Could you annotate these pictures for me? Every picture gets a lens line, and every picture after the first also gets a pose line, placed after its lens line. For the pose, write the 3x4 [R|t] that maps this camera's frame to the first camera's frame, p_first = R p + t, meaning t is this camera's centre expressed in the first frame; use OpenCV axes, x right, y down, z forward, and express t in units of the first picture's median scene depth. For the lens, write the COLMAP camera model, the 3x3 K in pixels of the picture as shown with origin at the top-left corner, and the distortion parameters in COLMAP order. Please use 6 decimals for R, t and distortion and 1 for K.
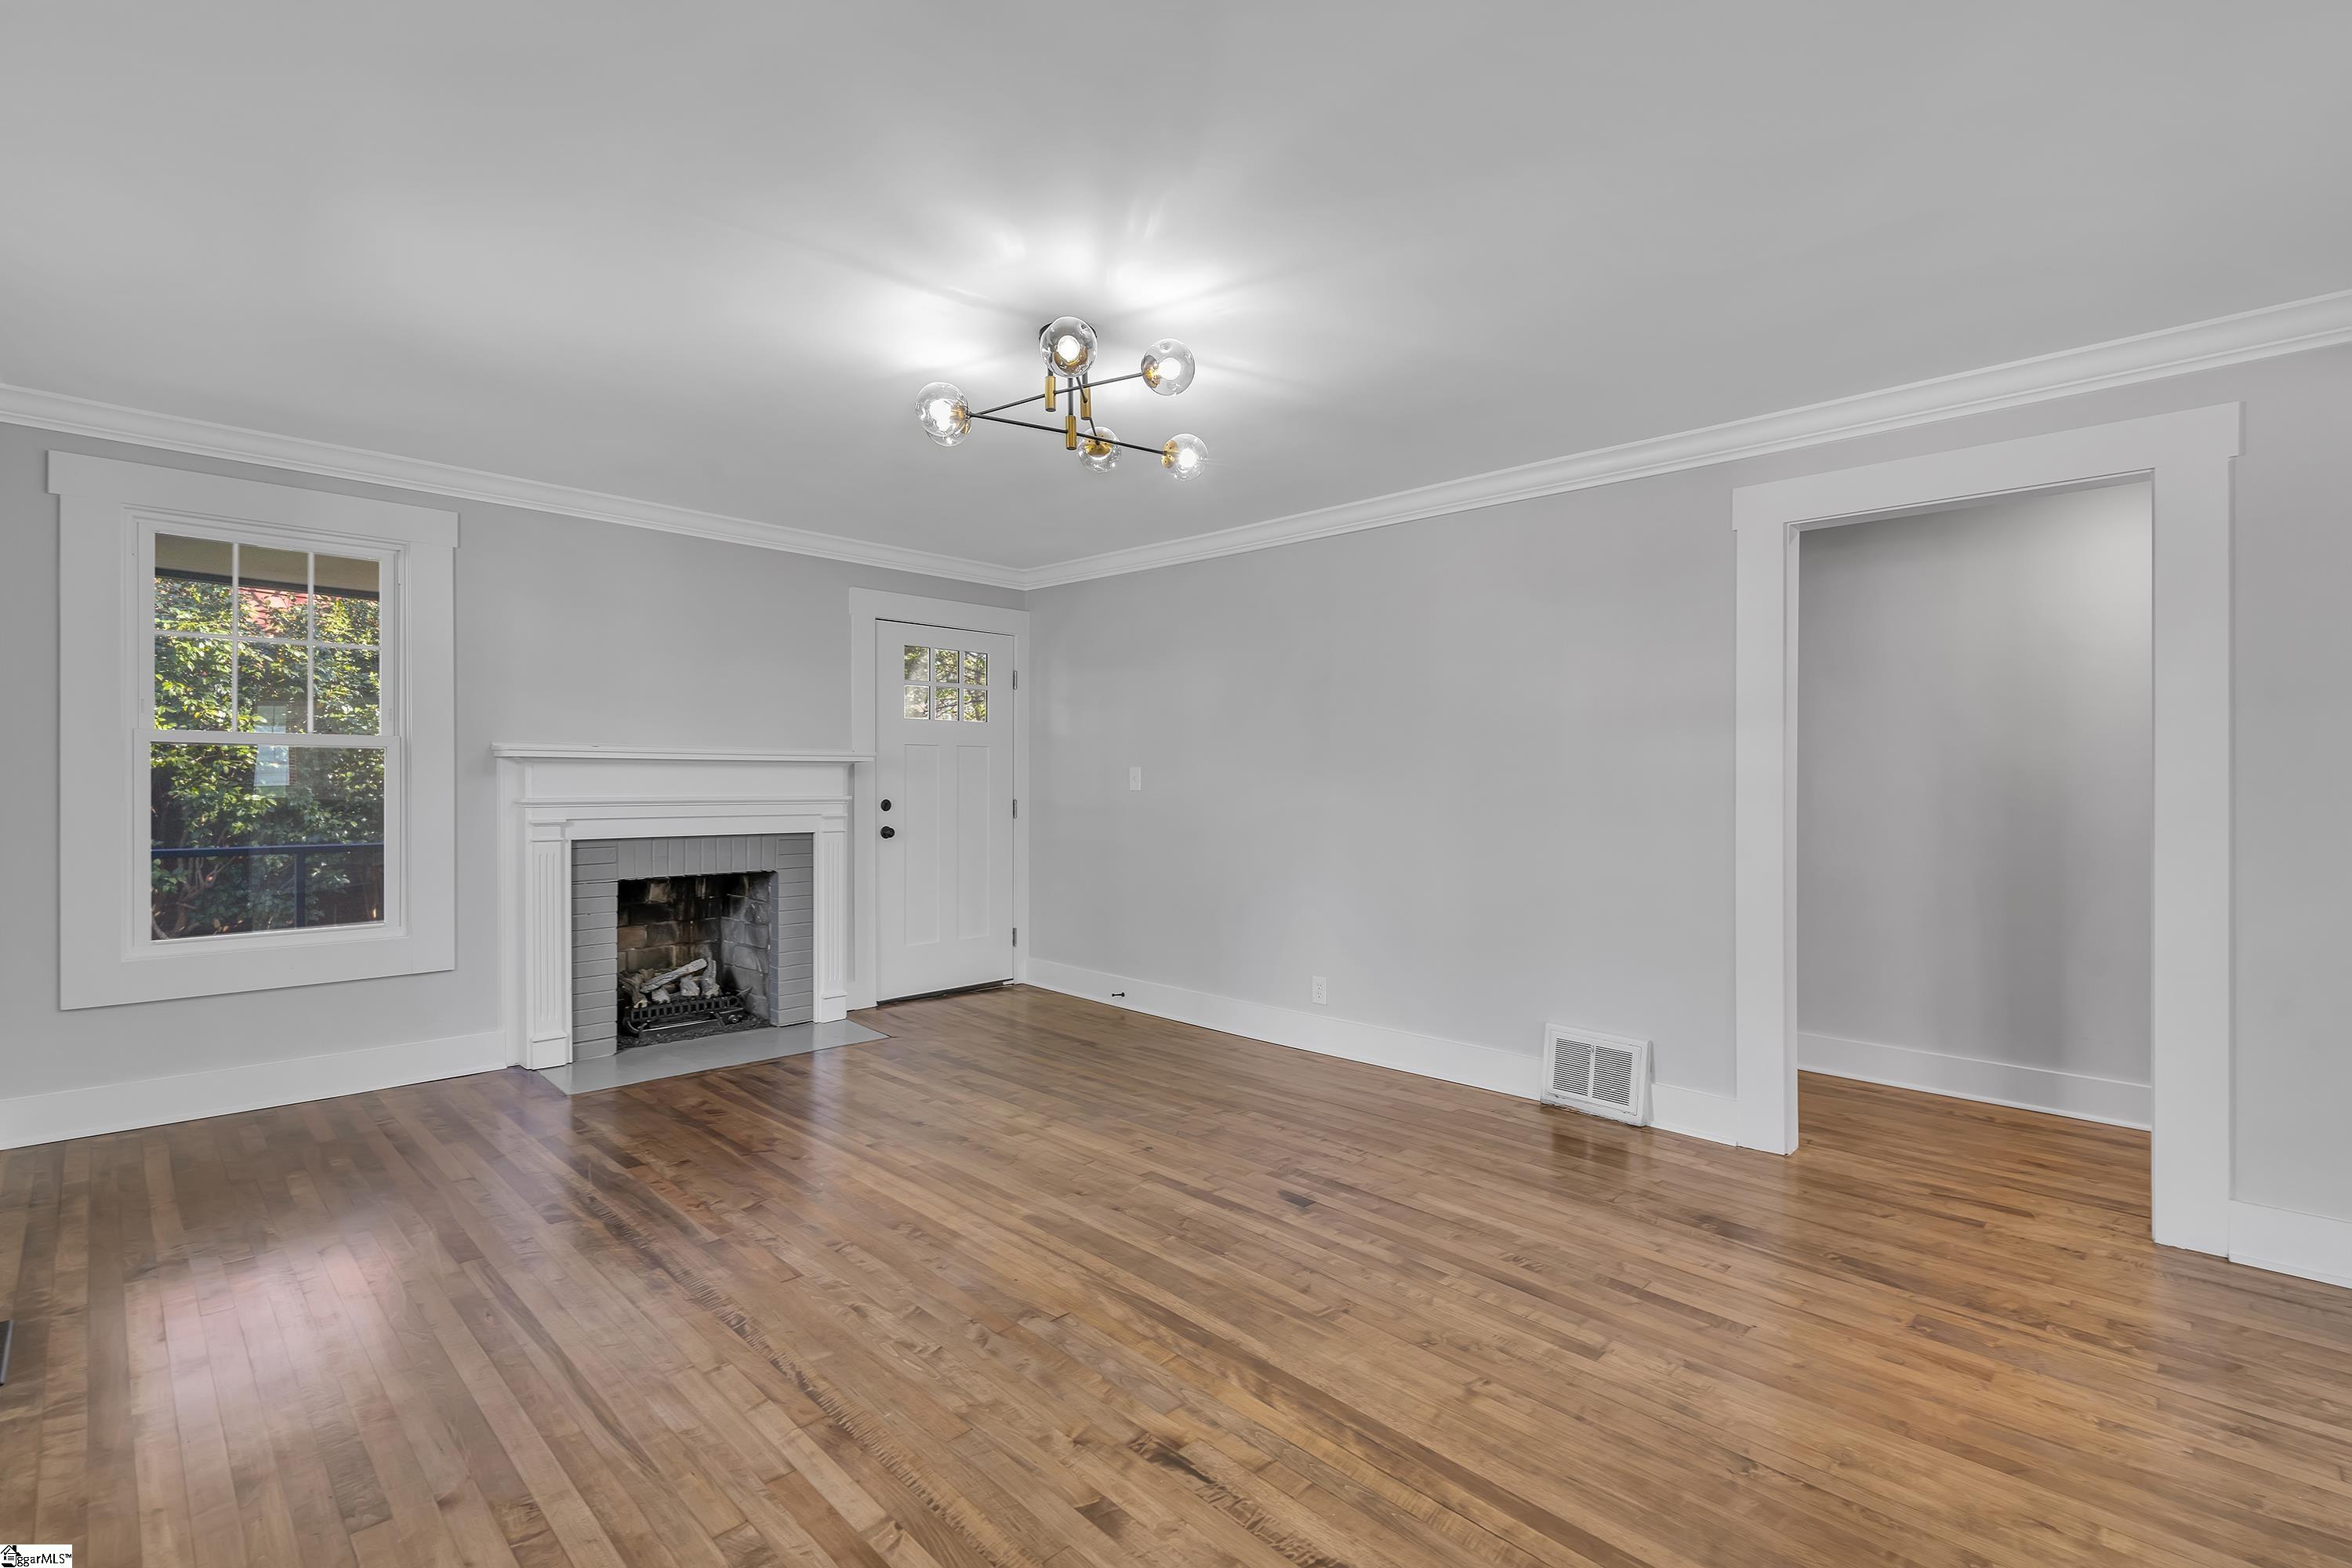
lens RADIAL K [[1062.2, 0, 1211.8], [0, 1062.2, 777.0], [0, 0, 1]] dist [-0.003779, 0.000295]
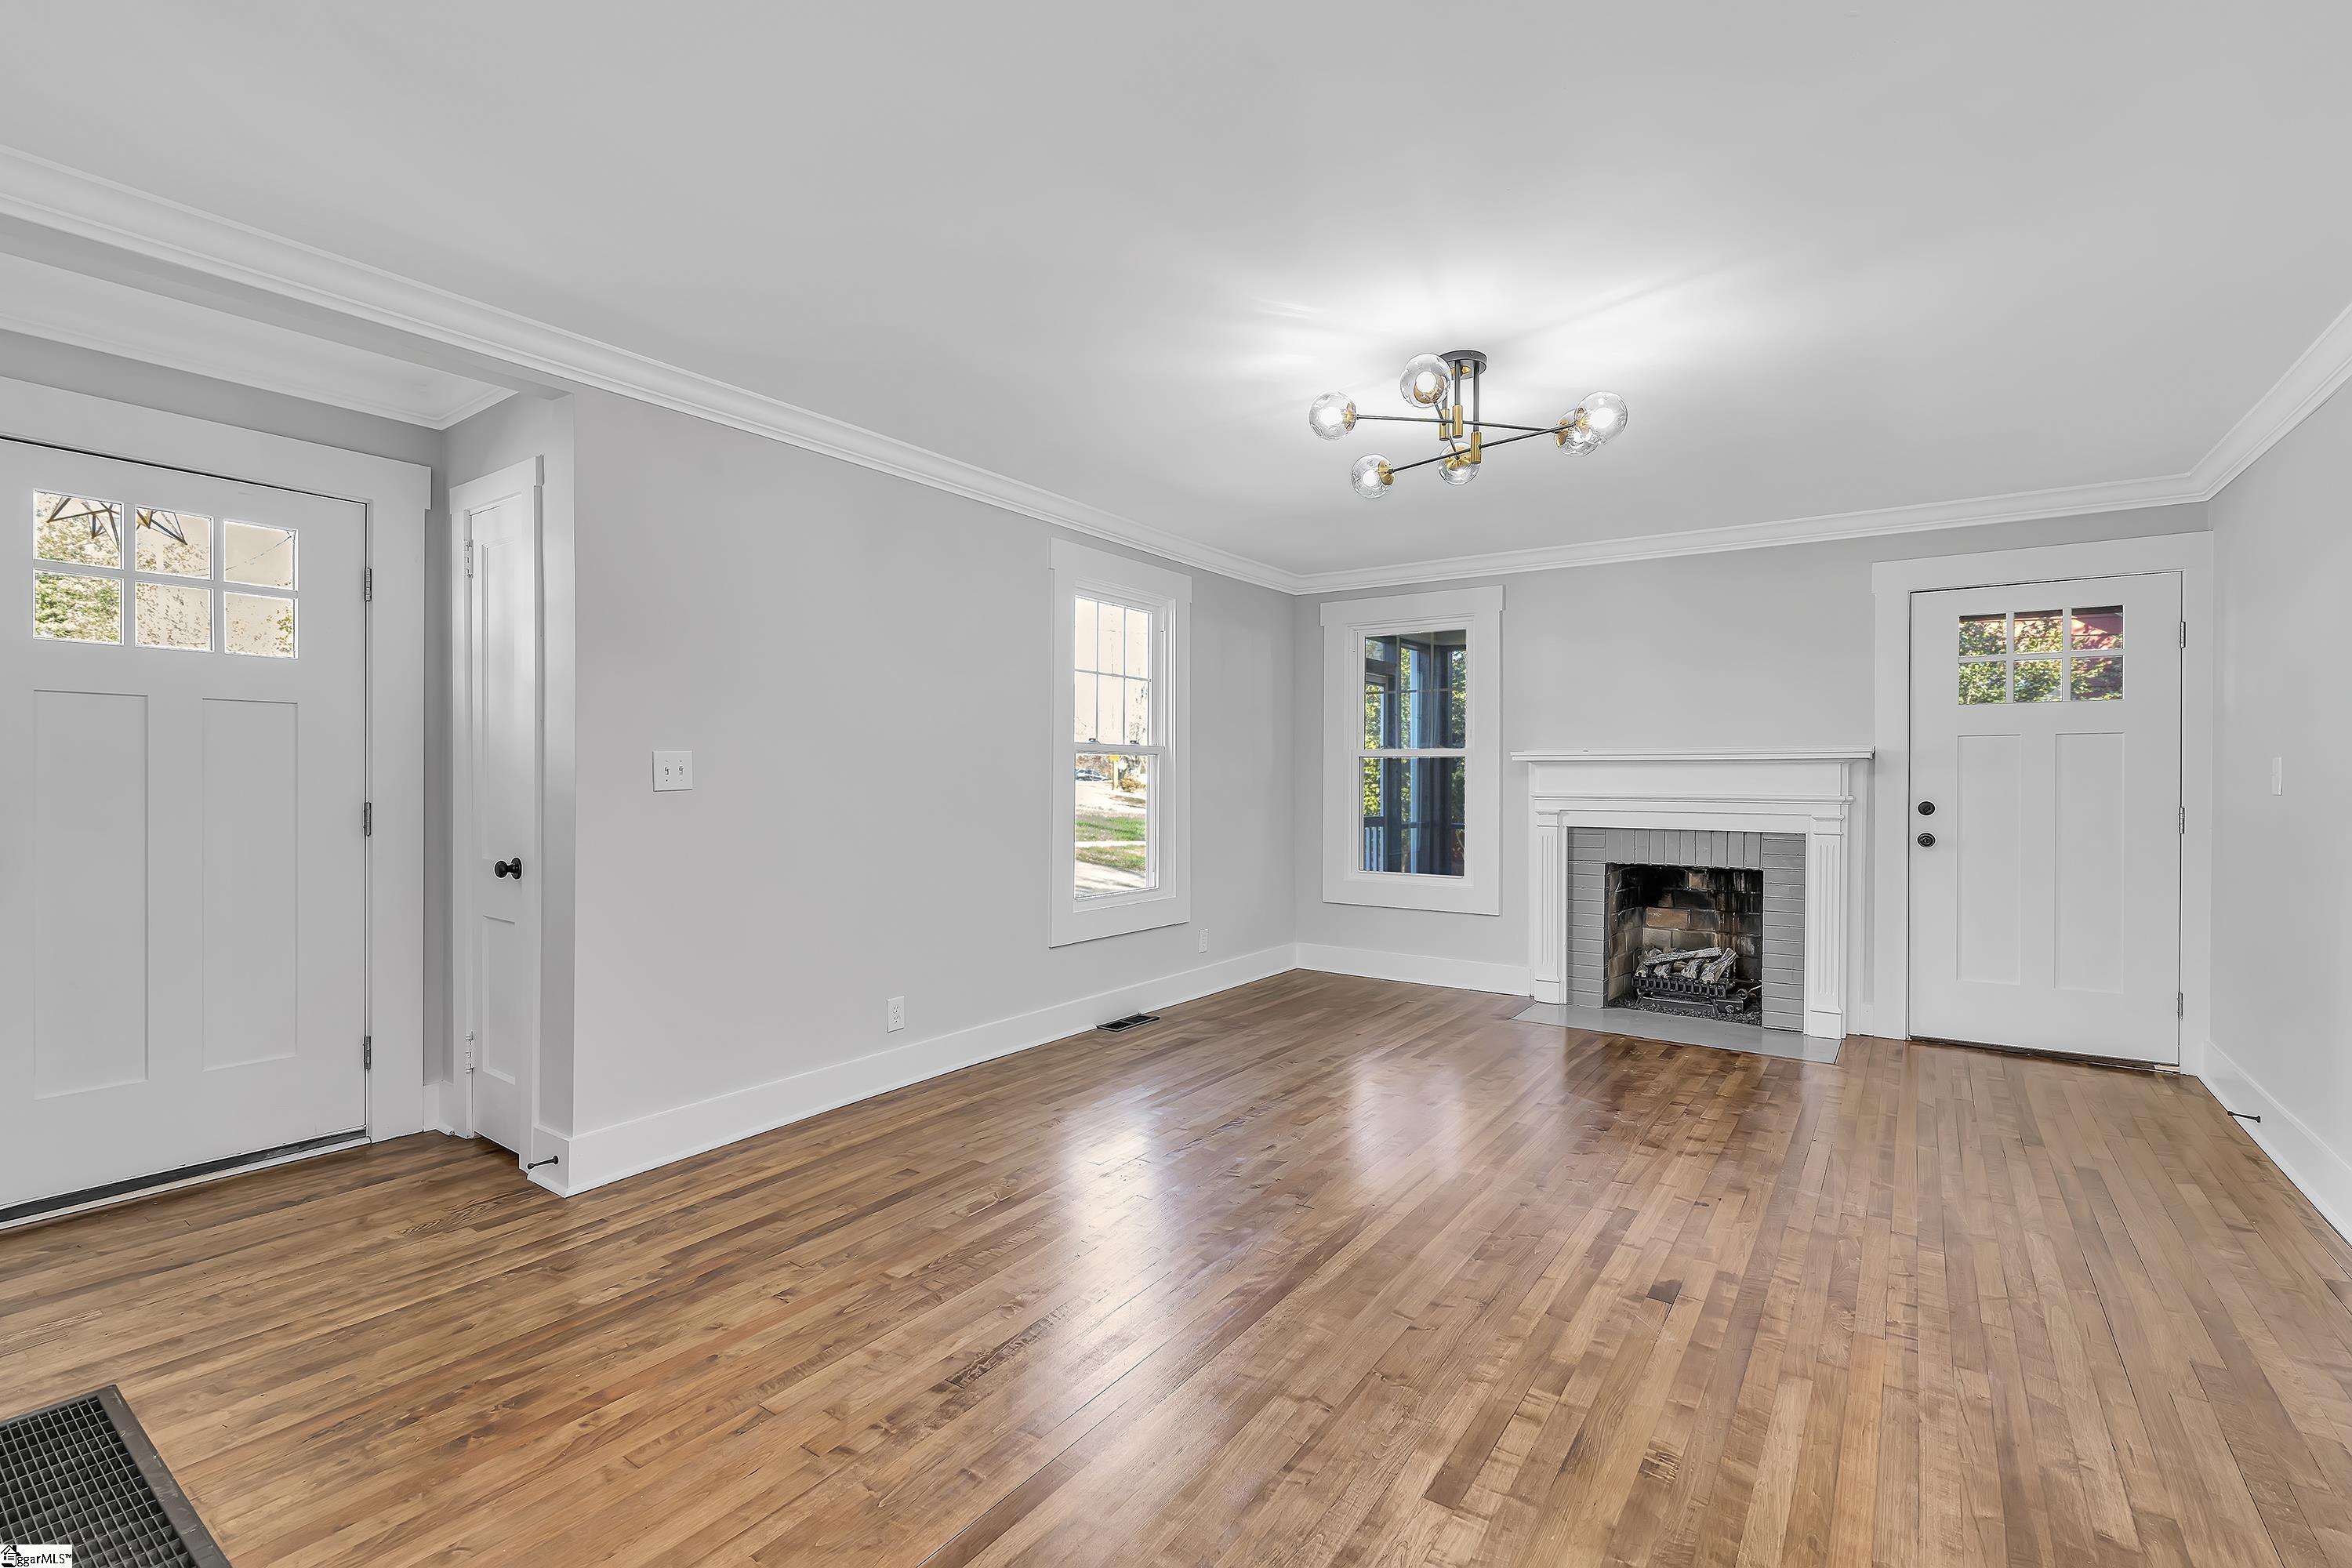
lens RADIAL K [[1062.2, 0, 1174.1], [0, 1062.2, 778.2], [0, 0, 1]] dist [-0.003779, 0.000295]
pose [[0.152960, -0.004596, -0.988222, 0.577968], [-0.000453, 0.999989, -0.004721, 0.008859], [0.988232, 0.001169, 0.152956, 0.359884]]
